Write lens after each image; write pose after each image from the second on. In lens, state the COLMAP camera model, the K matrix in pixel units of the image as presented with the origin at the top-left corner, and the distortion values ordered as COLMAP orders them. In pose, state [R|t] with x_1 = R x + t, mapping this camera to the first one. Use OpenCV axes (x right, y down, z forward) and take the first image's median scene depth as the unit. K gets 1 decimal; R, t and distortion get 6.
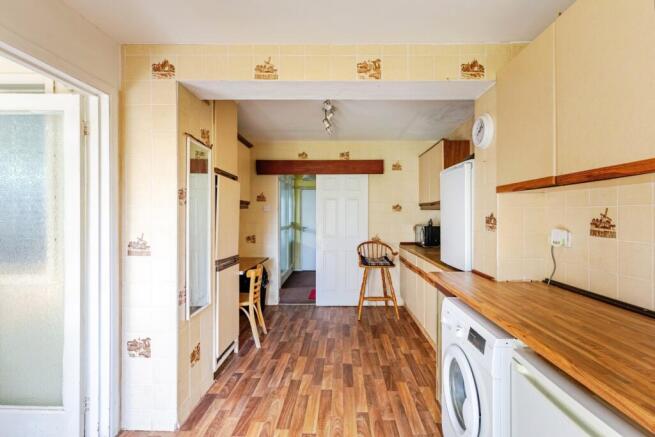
lens RADIAL K [[297.5, 0, 328.1], [0, 297.5, 217.3], [0, 0, 1]] dist [-0.001500, -0.000066]
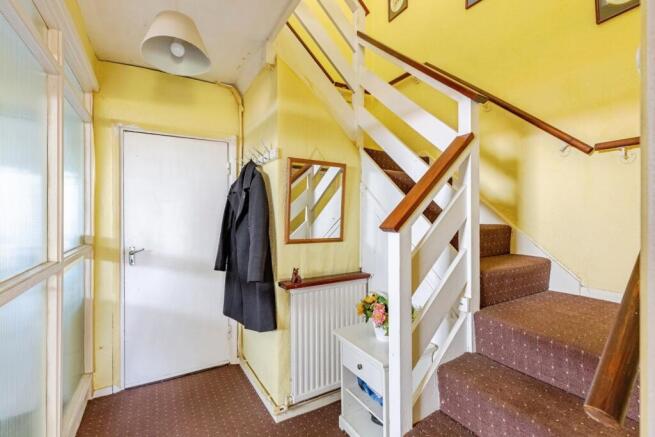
lens RADIAL K [[297.5, 0, 329.0], [0, 297.5, 215.2], [0, 0, 1]] dist [-0.001500, -0.000066]
pose [[0.843517, 0.003012, 0.537095, -0.074558], [-0.001925, 0.999995, -0.002586, -0.002543], [-0.537100, 0.001148, 0.843518, 0.628837]]
